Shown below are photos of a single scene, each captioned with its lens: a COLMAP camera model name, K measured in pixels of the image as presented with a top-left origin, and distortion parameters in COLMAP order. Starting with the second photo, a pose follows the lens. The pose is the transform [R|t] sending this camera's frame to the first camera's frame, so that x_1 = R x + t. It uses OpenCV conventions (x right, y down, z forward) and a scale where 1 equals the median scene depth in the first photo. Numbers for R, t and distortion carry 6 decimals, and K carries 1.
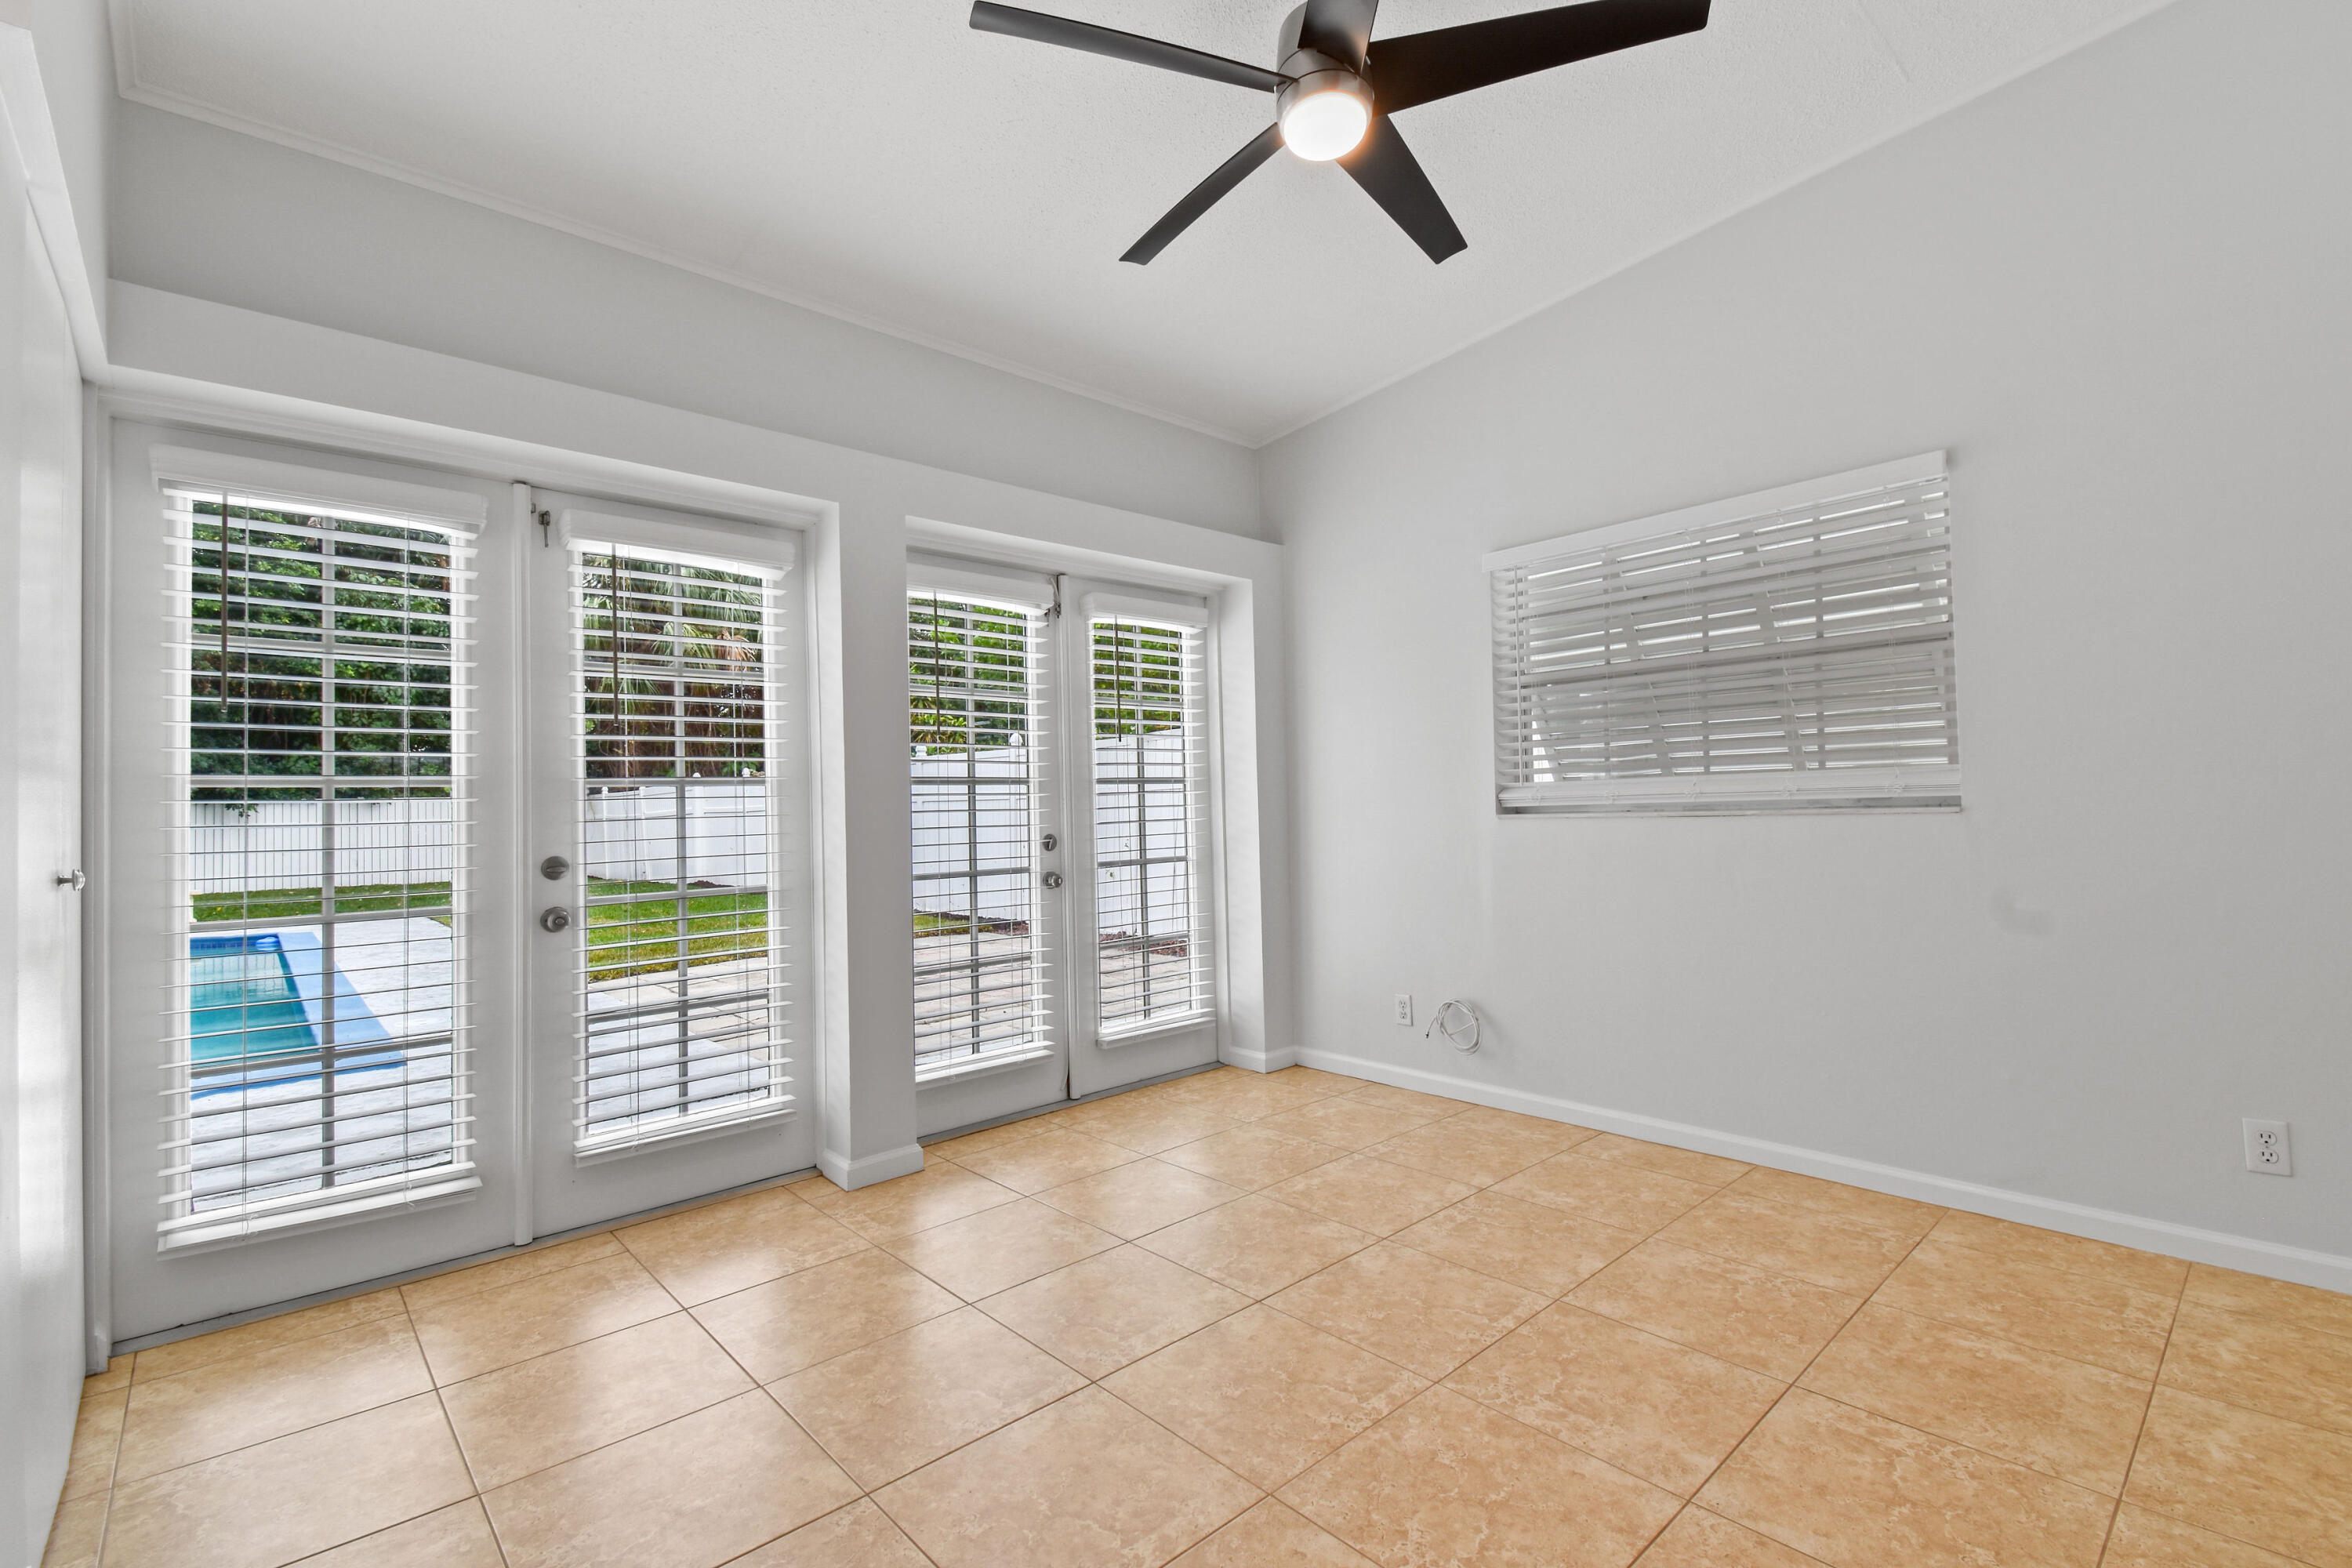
lens RADIAL K [[1032.7, 0, 1176.0], [0, 1032.7, 784.0], [0, 0, 1]] dist [0.038732, -0.000261]
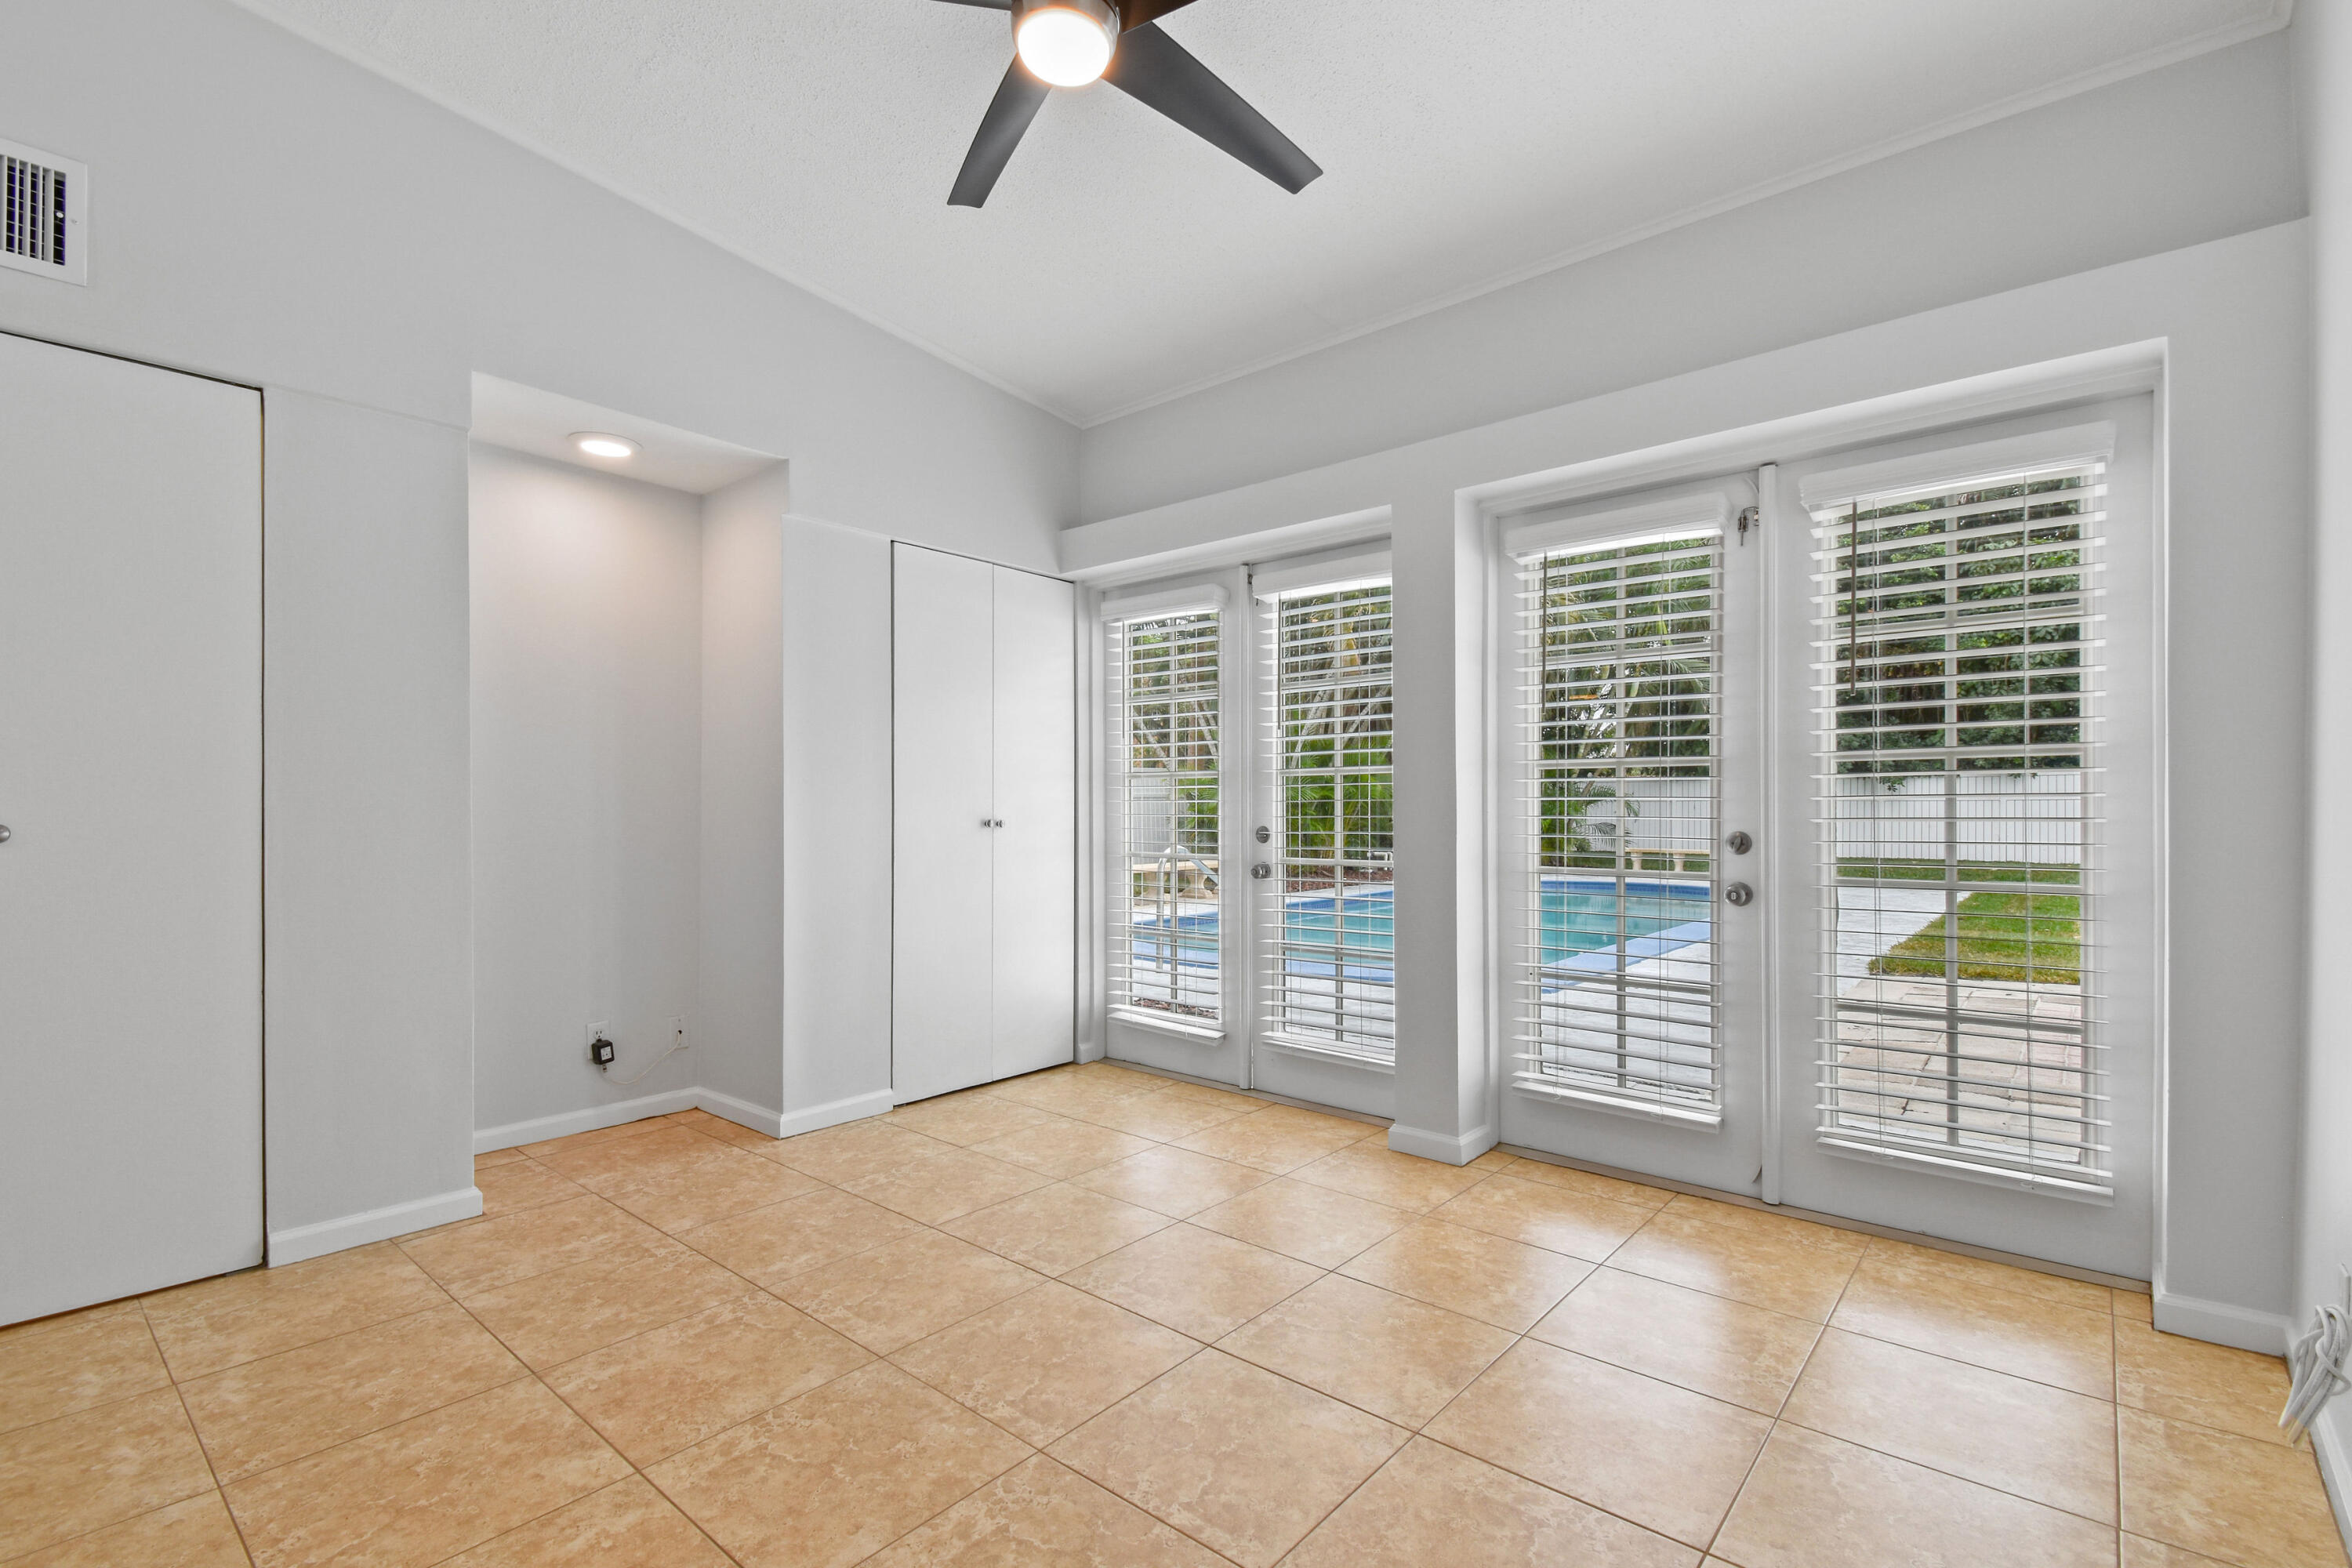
lens RADIAL K [[1061.3, 0, 1173.2], [0, 1061.3, 809.1], [0, 0, 1]] dist [0.001498, -0.000092]
pose [[0.114369, 0.028361, -0.993033, 0.332615], [0.026049, 0.999163, 0.031536, -0.000818], [0.993097, -0.029474, 0.113535, 0.297879]]
